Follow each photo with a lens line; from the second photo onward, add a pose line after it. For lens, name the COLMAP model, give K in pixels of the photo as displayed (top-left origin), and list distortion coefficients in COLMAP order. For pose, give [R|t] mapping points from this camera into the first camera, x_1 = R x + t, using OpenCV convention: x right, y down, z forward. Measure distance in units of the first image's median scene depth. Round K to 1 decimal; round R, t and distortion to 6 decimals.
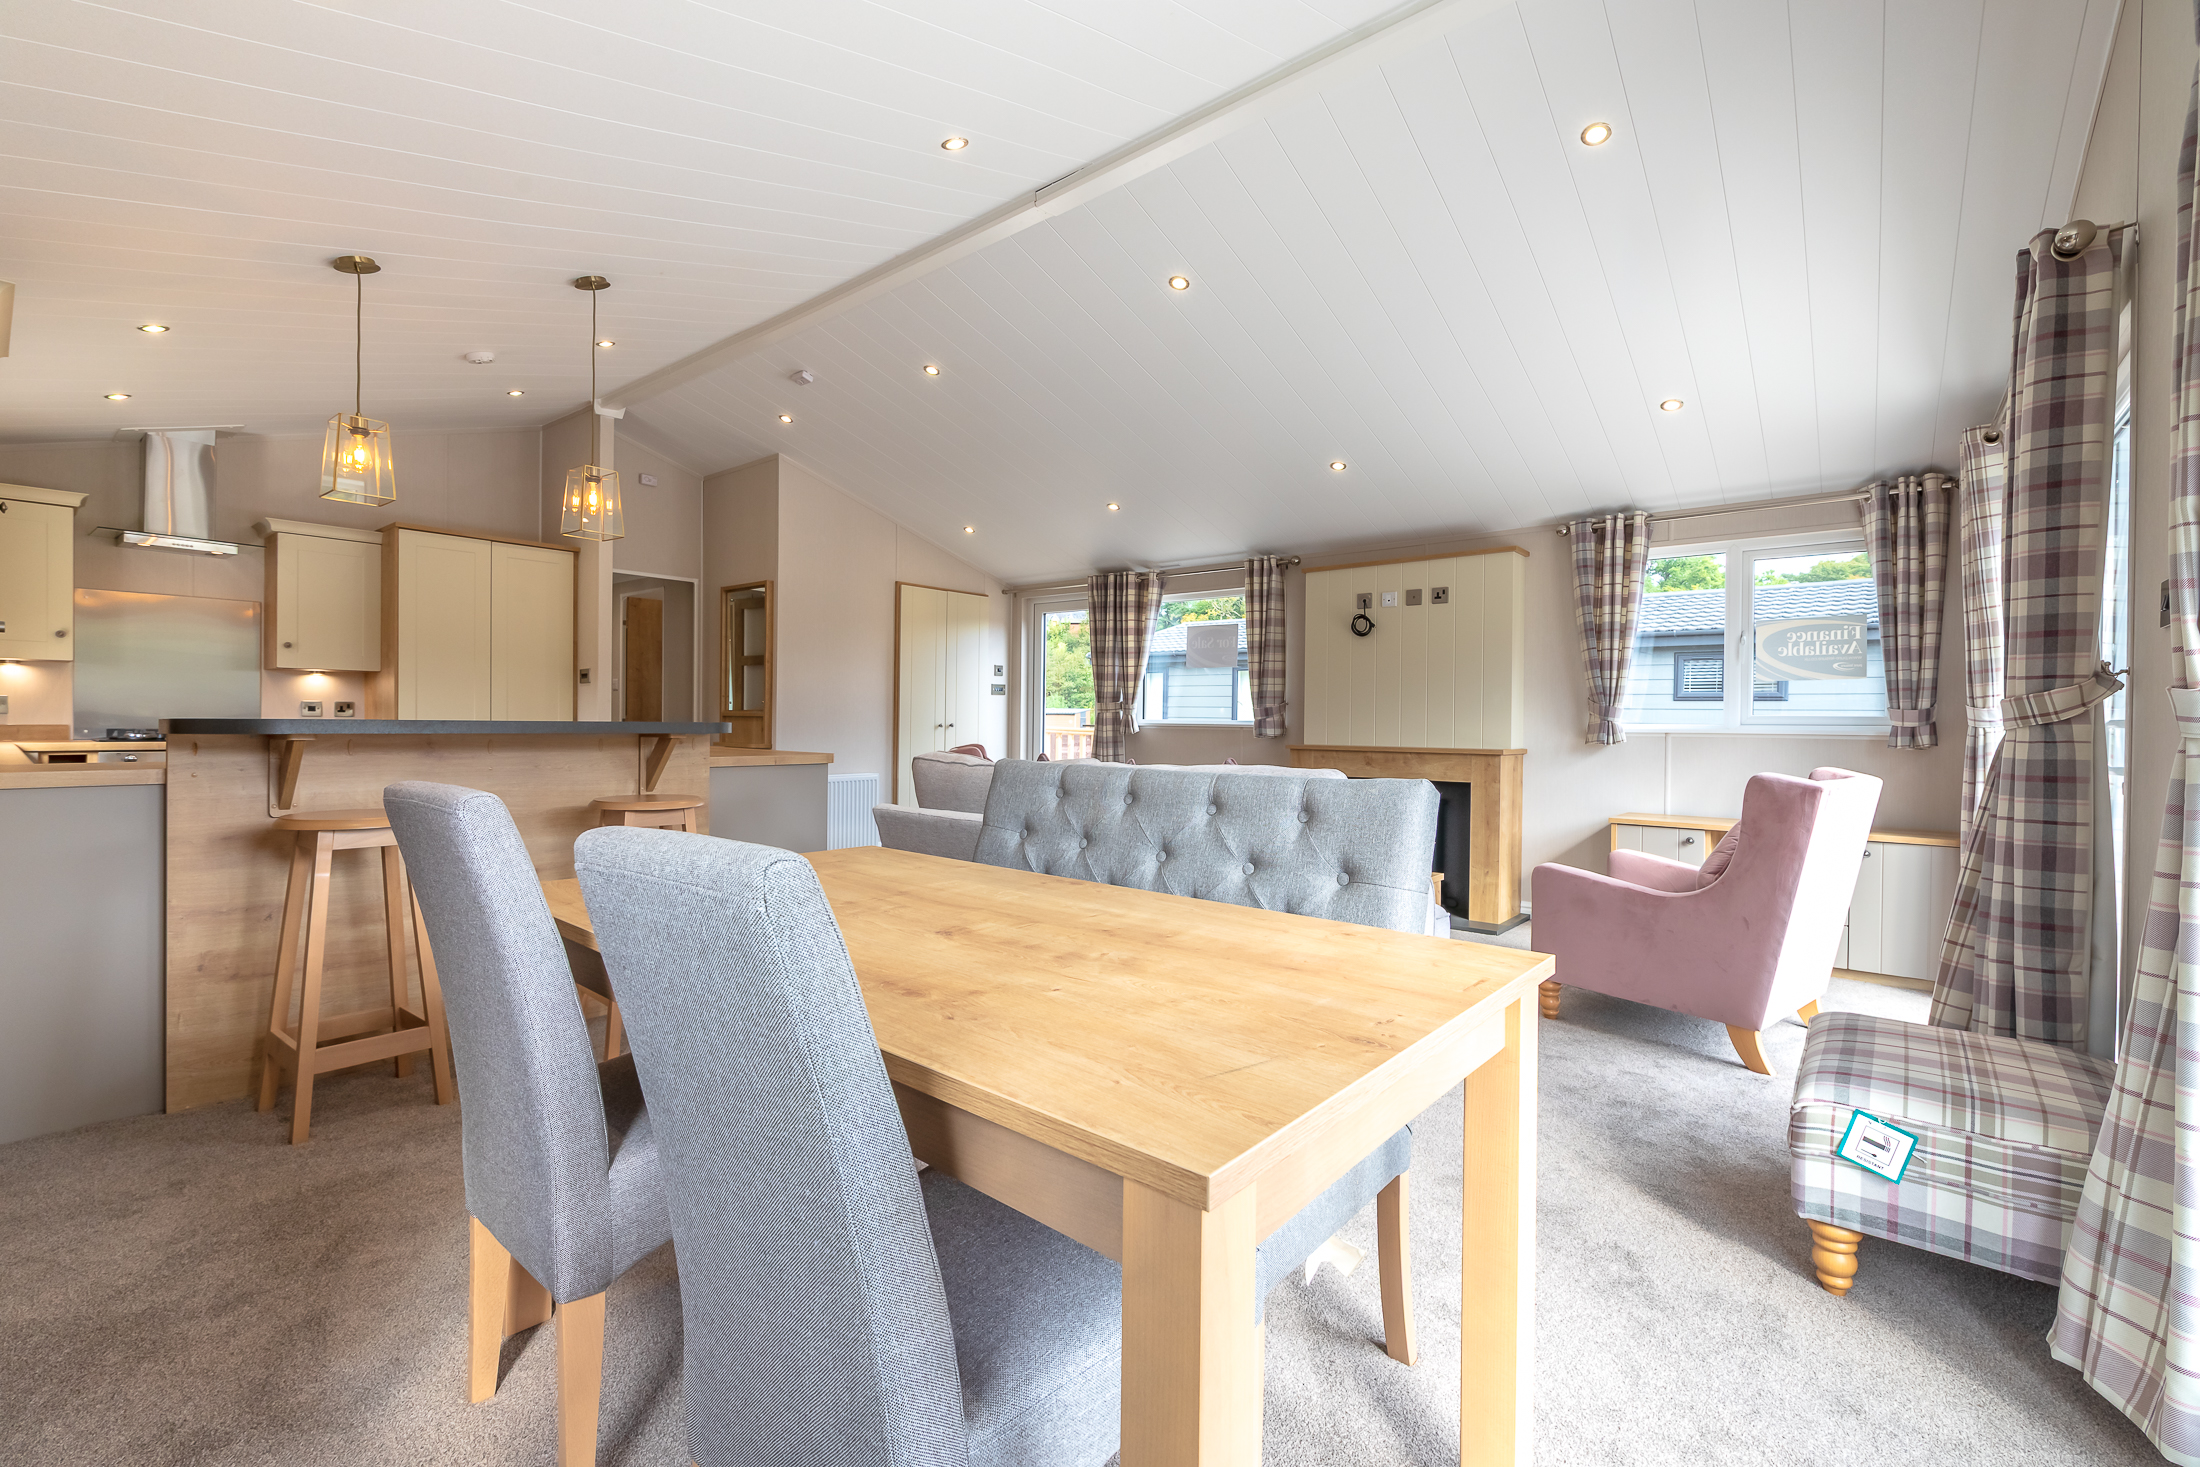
lens RADIAL K [[938.7, 0, 1095.8], [0, 938.7, 725.6], [0, 0, 1]] dist [-0.001342, -0.001158]
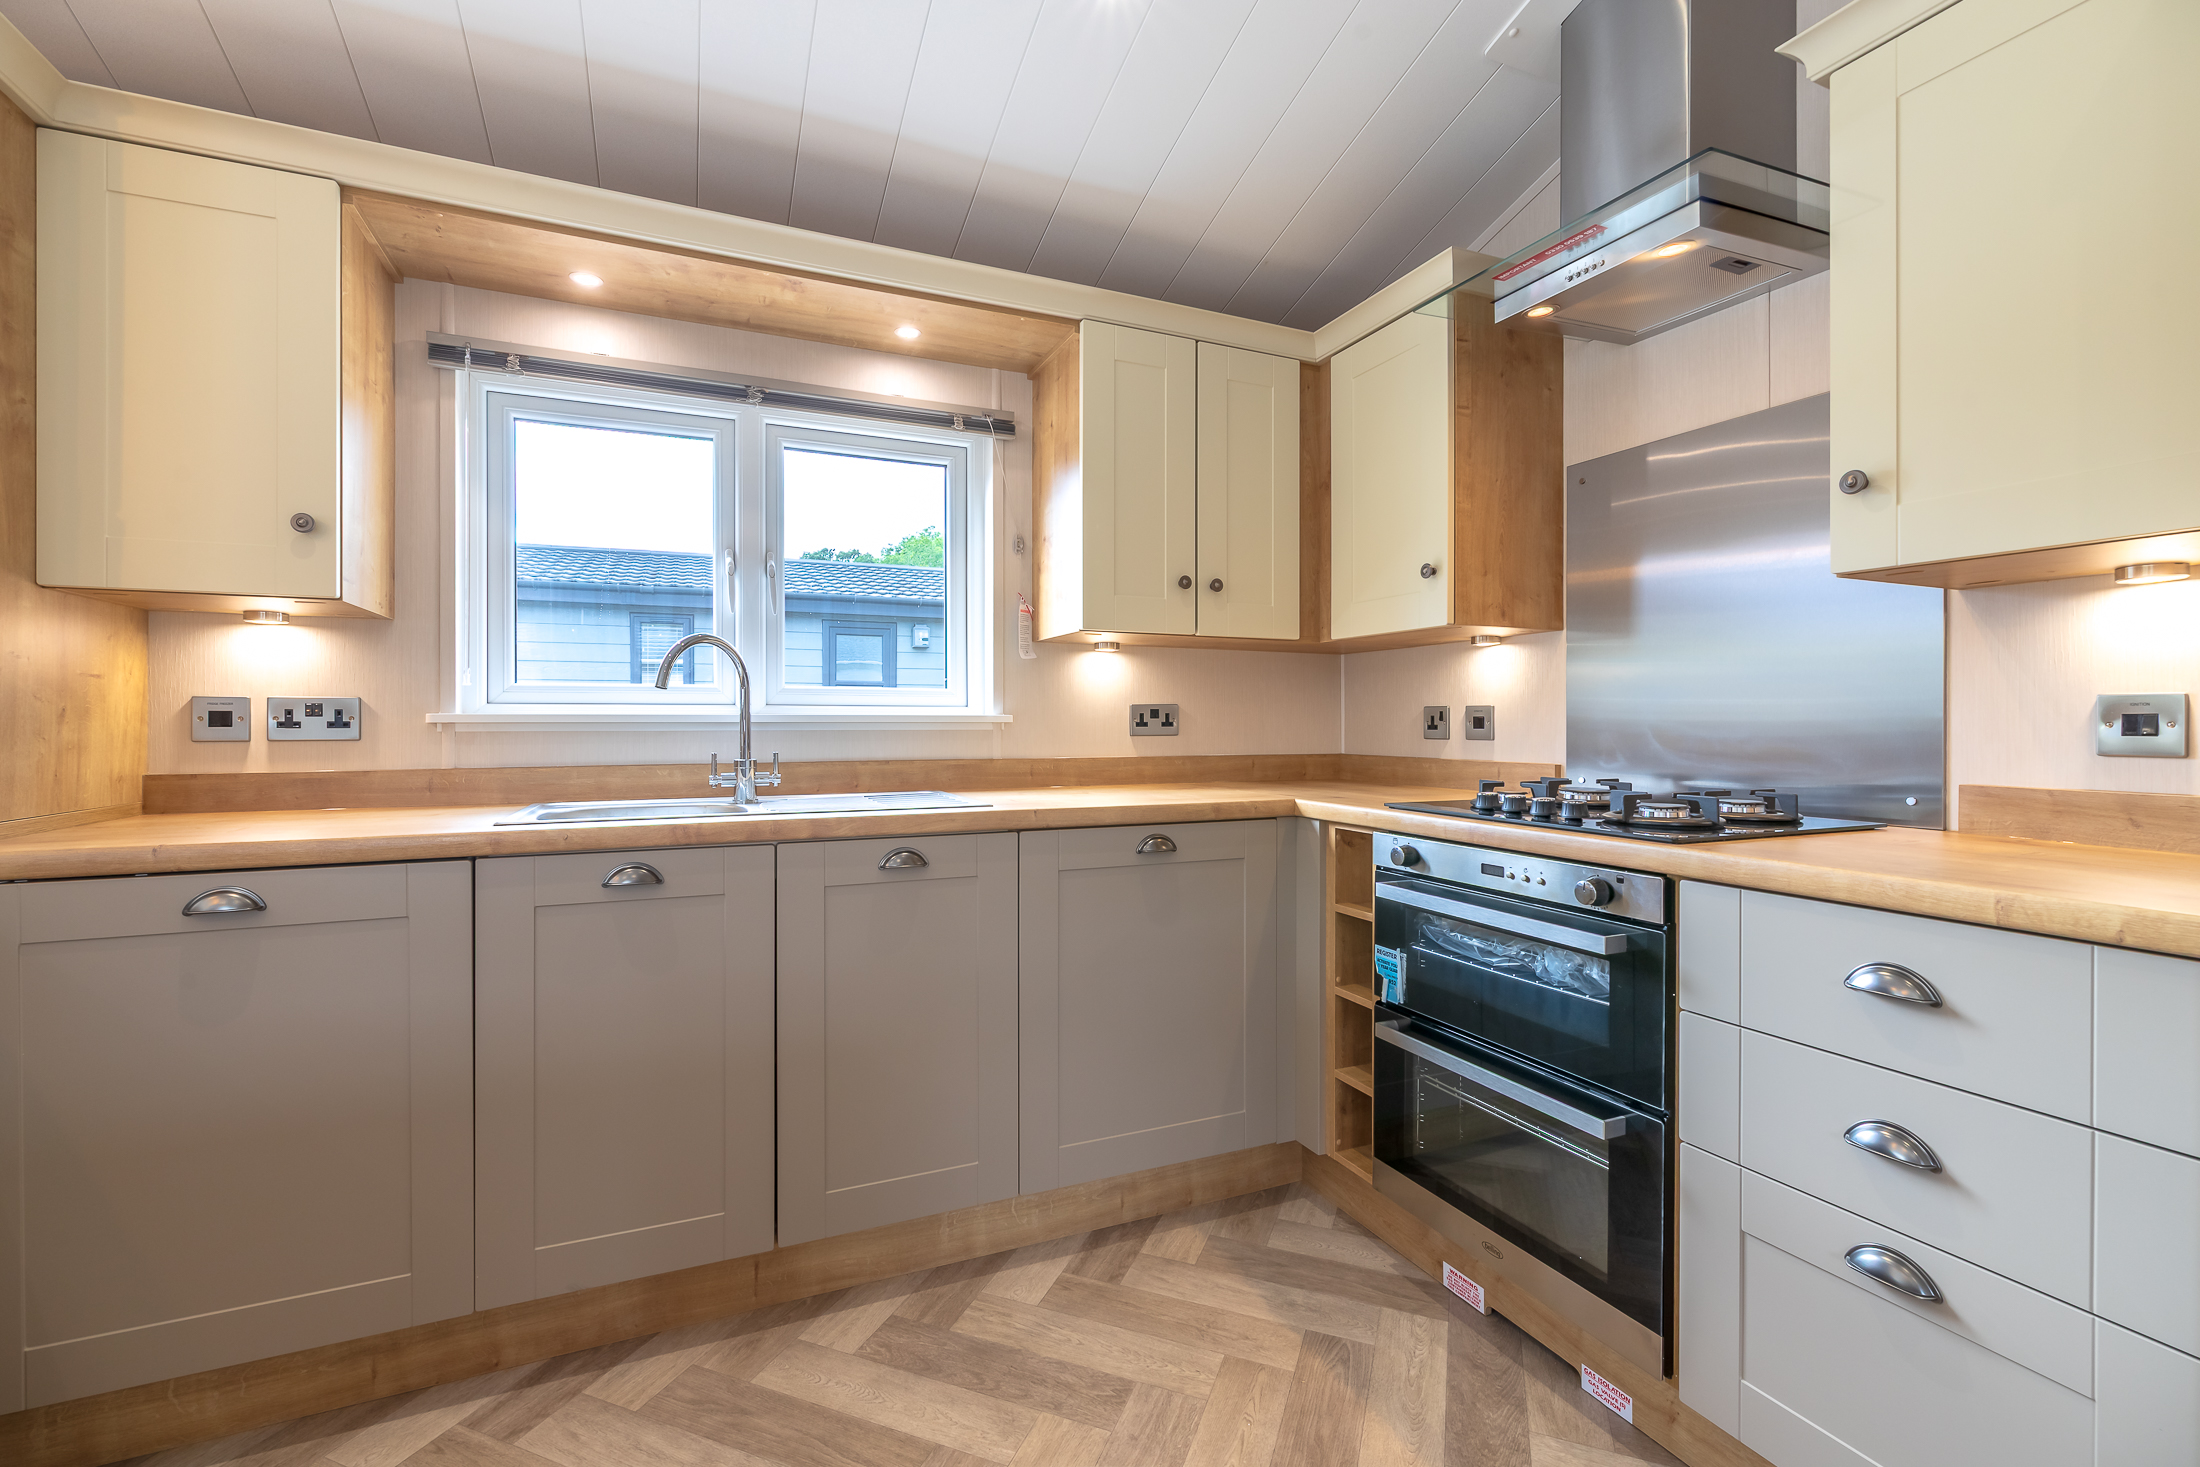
lens RADIAL K [[942.6, 0, 1094.7], [0, 942.6, 724.2], [0, 0, 1]] dist [-0.002273, -0.000510]
pose [[-0.450142, -0.009139, -0.892910, -0.484516], [-0.011921, 0.999920, -0.004225, -0.013880], [0.892877, 0.008742, -0.450215, 0.843454]]
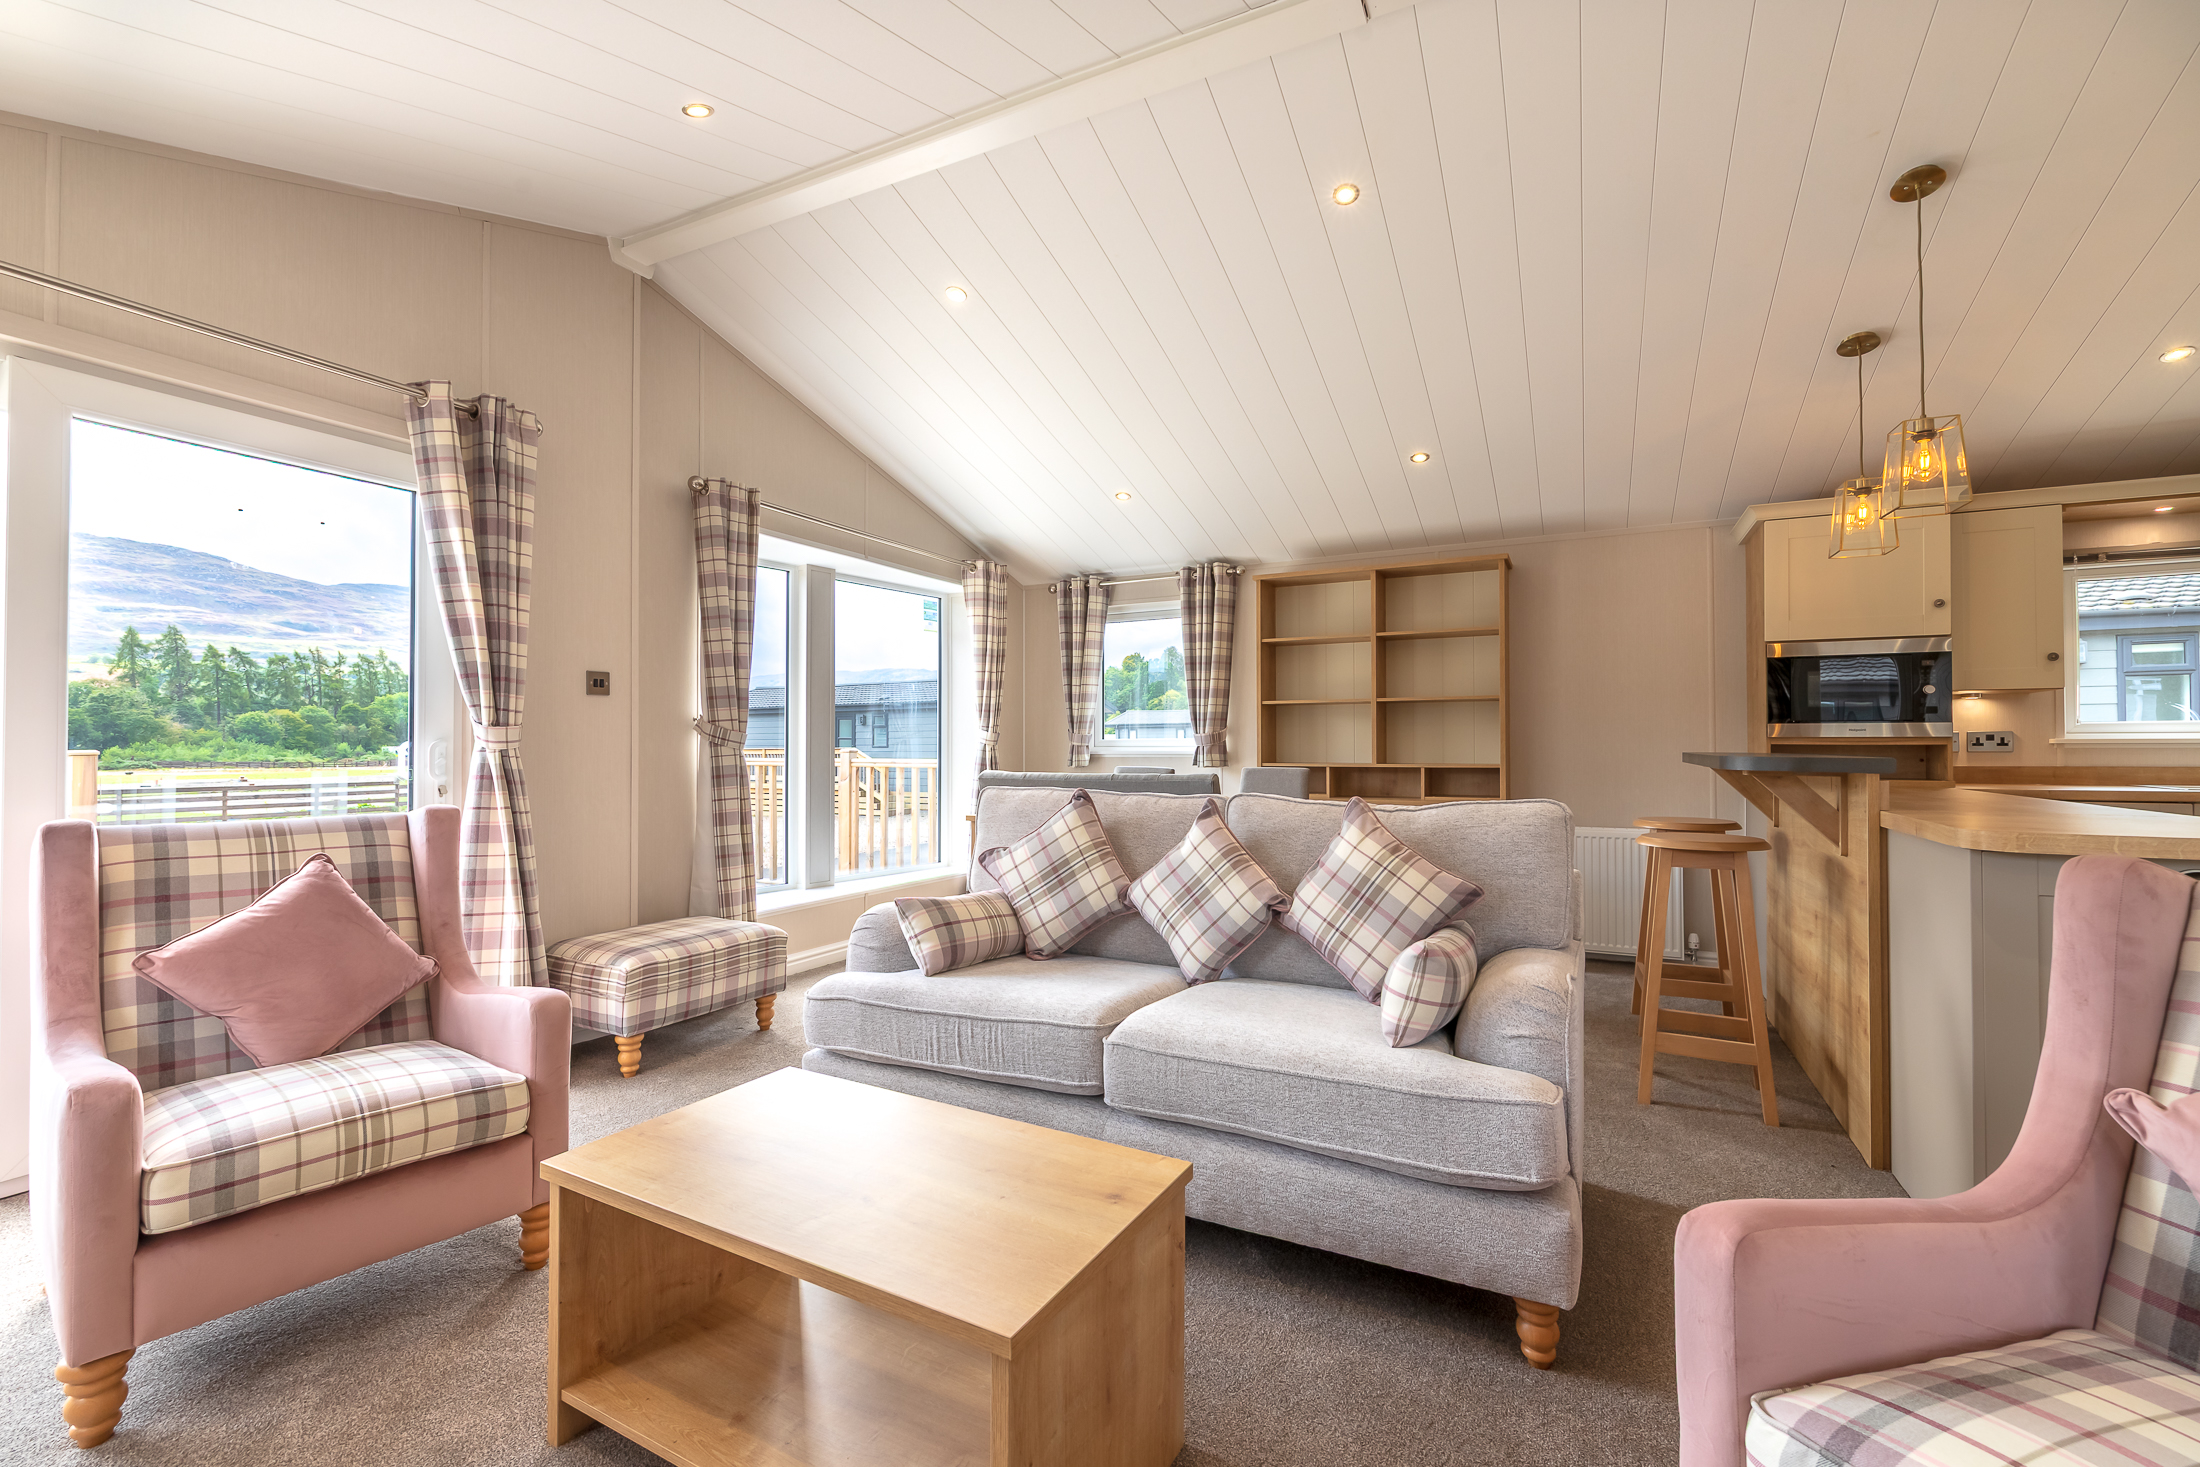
lens RADIAL K [[943.4, 0, 1097.1], [0, 943.4, 734.3], [0, 0, 1]] dist [-0.002800, 0.000056]
pose [[-0.977915, -0.012432, -0.208632, 0.172164], [-0.010714, 0.999899, -0.009362, -0.005041], [0.208728, -0.006920, -0.977949, 1.007344]]
